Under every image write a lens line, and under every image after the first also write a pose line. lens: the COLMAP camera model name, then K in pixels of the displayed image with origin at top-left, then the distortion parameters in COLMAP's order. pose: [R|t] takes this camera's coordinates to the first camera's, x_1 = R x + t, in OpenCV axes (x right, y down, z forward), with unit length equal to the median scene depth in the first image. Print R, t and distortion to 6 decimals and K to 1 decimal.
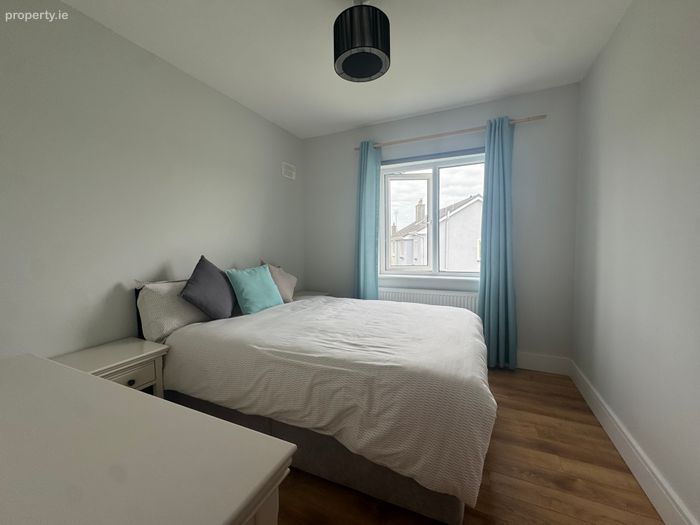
lens RADIAL K [[279.0, 0, 350.5], [0, 279.0, 261.6], [0, 0, 1]] dist [-0.001819, 0.000171]
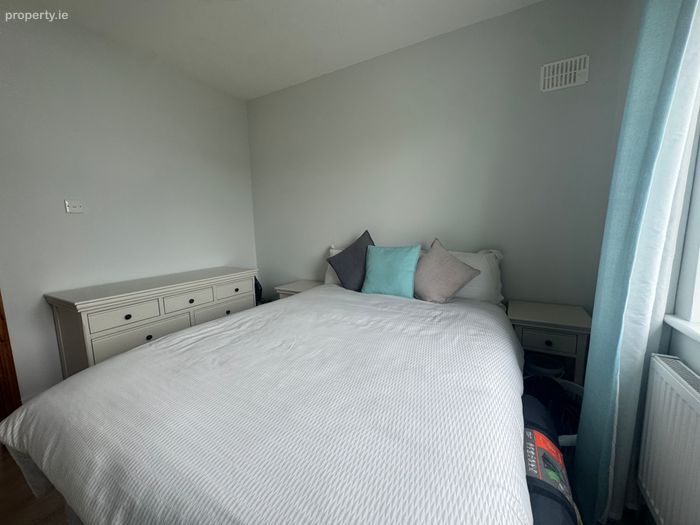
lens RADIAL K [[279.0, 0, 352.4], [0, 279.0, 261.6], [0, 0, 1]] dist [-0.001819, 0.000171]
pose [[-0.064534, 0.146129, -0.987158, 0.582078], [-0.039608, 0.988066, 0.148853, -0.061053], [0.997129, 0.048705, -0.057976, 1.012909]]
